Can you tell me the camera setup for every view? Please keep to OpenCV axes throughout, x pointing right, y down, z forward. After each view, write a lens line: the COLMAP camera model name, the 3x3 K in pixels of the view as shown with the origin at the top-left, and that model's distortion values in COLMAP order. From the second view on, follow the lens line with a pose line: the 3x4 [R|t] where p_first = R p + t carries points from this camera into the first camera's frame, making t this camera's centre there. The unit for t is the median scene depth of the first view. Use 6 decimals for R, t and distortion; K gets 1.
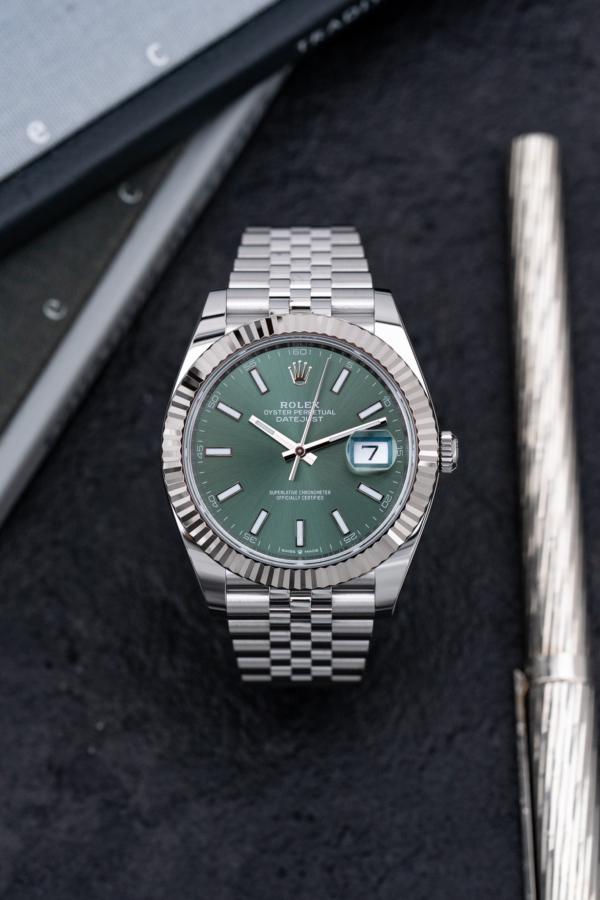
lens RADIAL K [[4147.1, 0, 290.9], [0, 4147.1, 469.6], [0, 0, 1]] dist [1.963189, 0.000000]
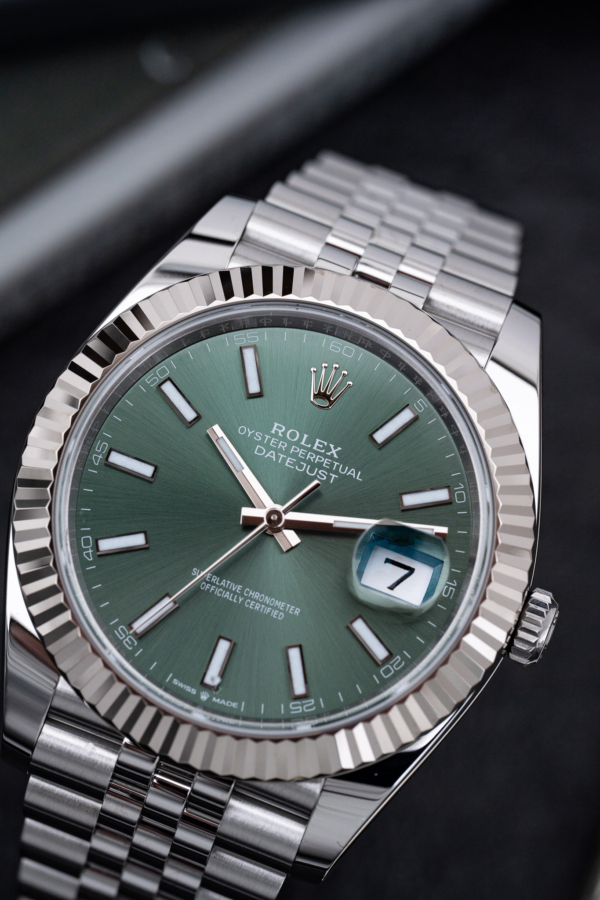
lens RADIAL K [[4147.1, 0, 290.6], [0, 4147.1, 505.6], [0, 0, 1]] dist [1.963189, 0.000000]
pose [[0.930054, 0.365676, -0.035774, 0.022511], [-0.367405, 0.924656, -0.100124, 0.046499], [-0.003534, 0.106265, 0.994332, 0.468383]]
